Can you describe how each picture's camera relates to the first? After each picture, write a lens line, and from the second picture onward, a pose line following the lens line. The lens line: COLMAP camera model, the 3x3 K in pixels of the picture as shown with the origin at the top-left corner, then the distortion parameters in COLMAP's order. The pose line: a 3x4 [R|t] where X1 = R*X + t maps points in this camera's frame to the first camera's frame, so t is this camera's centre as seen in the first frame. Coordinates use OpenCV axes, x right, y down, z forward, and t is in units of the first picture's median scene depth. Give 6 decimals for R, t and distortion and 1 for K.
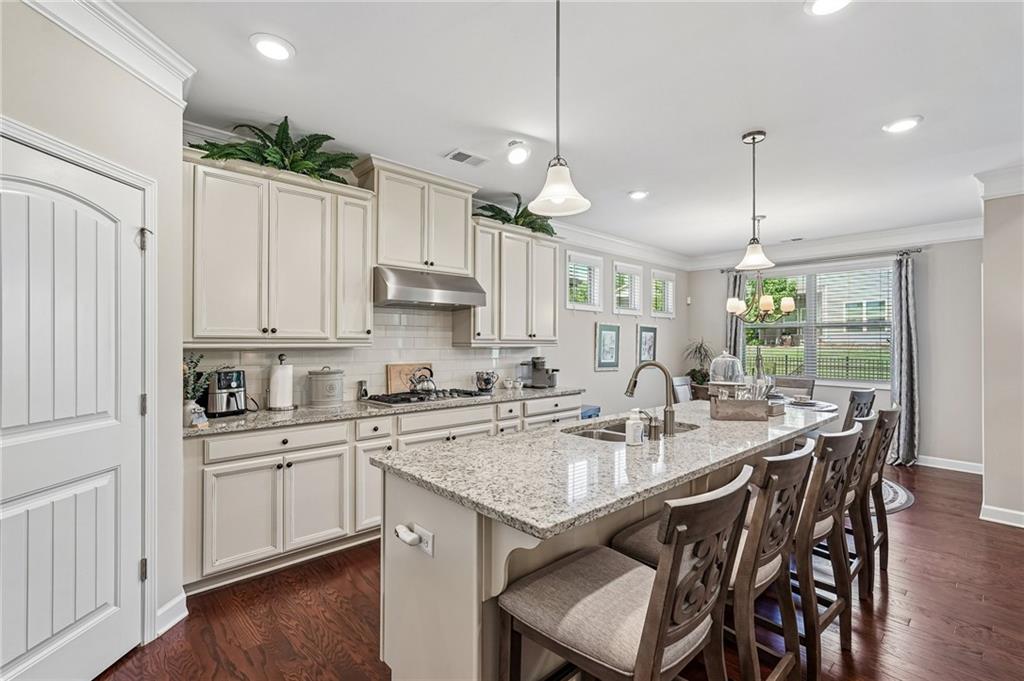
lens RADIAL K [[460.9, 0, 514.9], [0, 460.9, 337.7], [0, 0, 1]] dist [-0.006831, 0.008156]
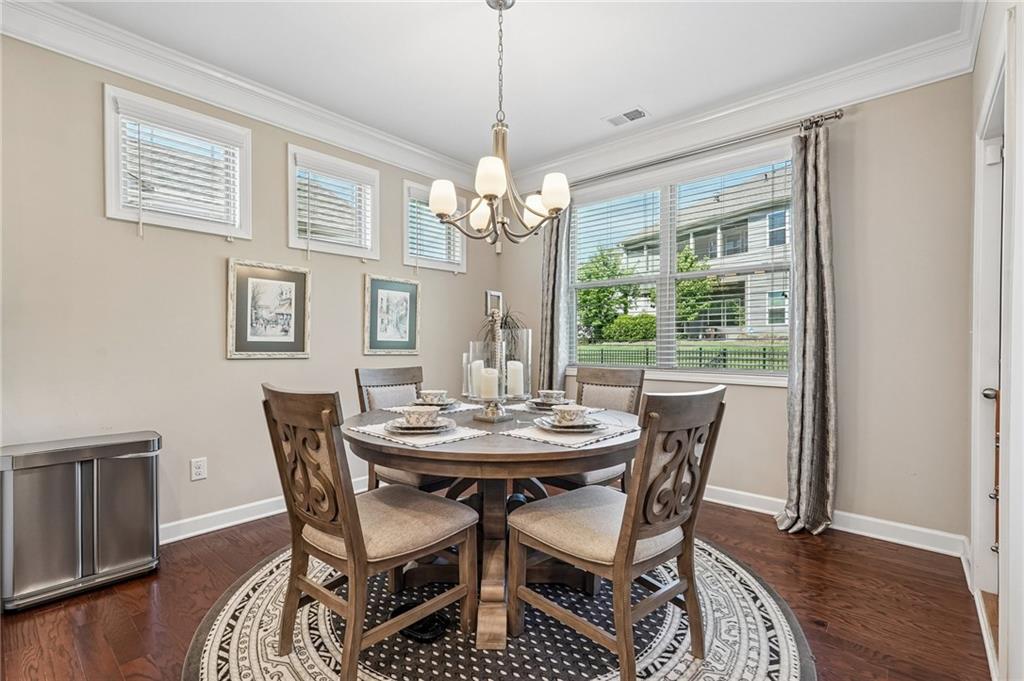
lens RADIAL K [[460.9, 0, 516.3], [0, 460.9, 346.9], [0, 0, 1]] dist [-0.006831, 0.008156]
pose [[0.994587, -0.007809, 0.103609, 0.594490], [0.005827, 0.999795, 0.019416, 0.072462], [-0.103740, -0.018707, 0.994429, 0.667725]]
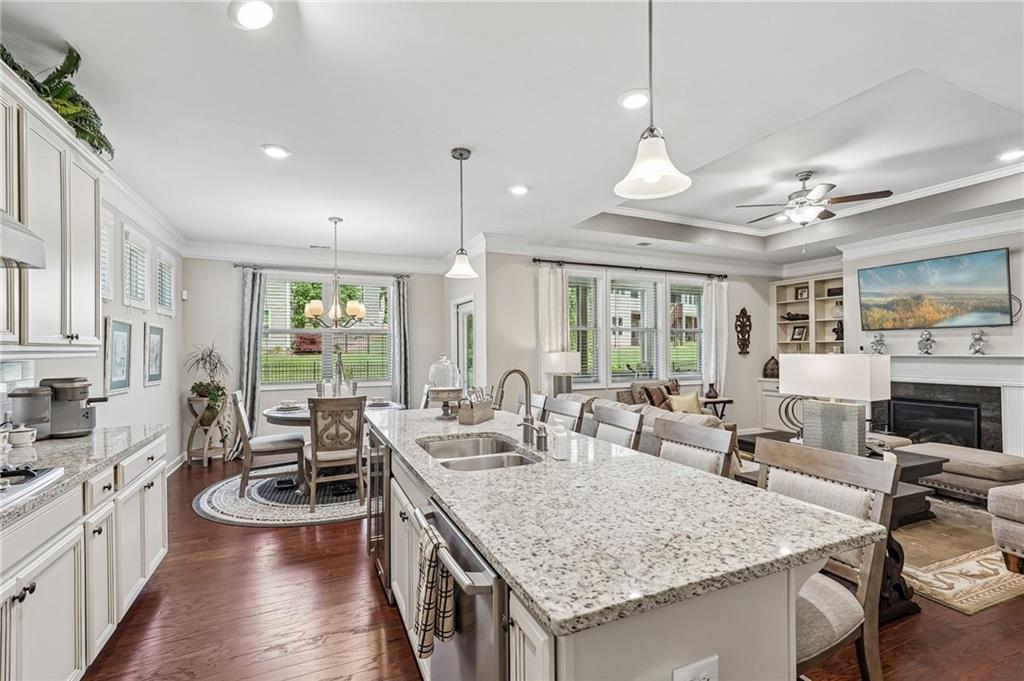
lens RADIAL K [[460.9, 0, 509.7], [0, 460.9, 342.5], [0, 0, 1]] dist [-0.006831, 0.008156]
pose [[0.316445, 0.006290, 0.948590, -0.328431], [-0.003669, 0.999979, -0.005407, 0.003355], [-0.948604, -0.001770, 0.316461, 0.410024]]
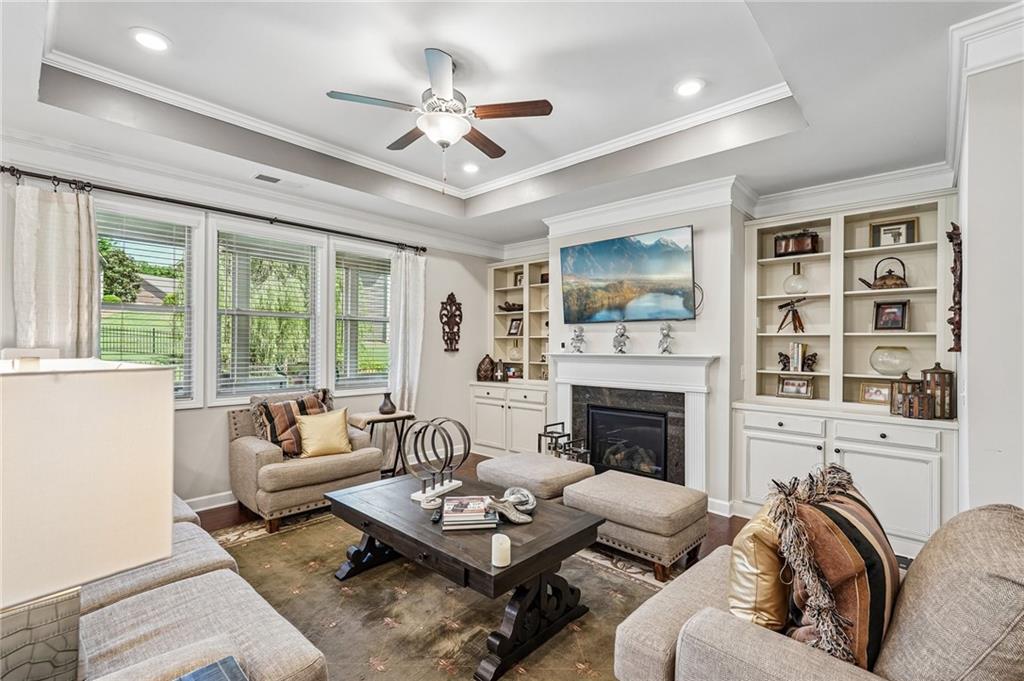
lens RADIAL K [[460.9, 0, 505.5], [0, 460.9, 342.5], [0, 0, 1]] dist [-0.006831, 0.008156]
pose [[-0.073249, -0.001786, 0.997312, 0.228649], [-0.015032, 0.999887, 0.000687, 0.004085], [-0.997200, -0.014941, -0.073268, 0.054183]]
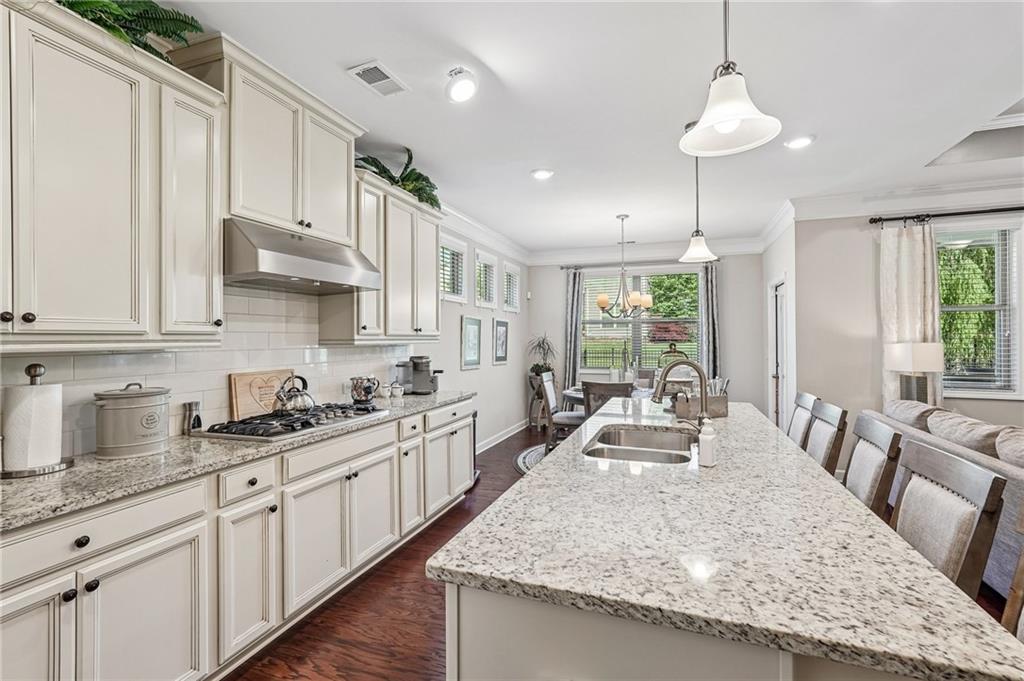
lens RADIAL K [[460.9, 0, 510.3], [0, 460.9, 334.6], [0, 0, 1]] dist [-0.006831, 0.008156]
pose [[0.887661, -0.003722, 0.460482, -0.210720], [0.002310, 0.999991, 0.003629, 0.001336], [-0.460491, -0.002157, 0.887662, 0.228970]]
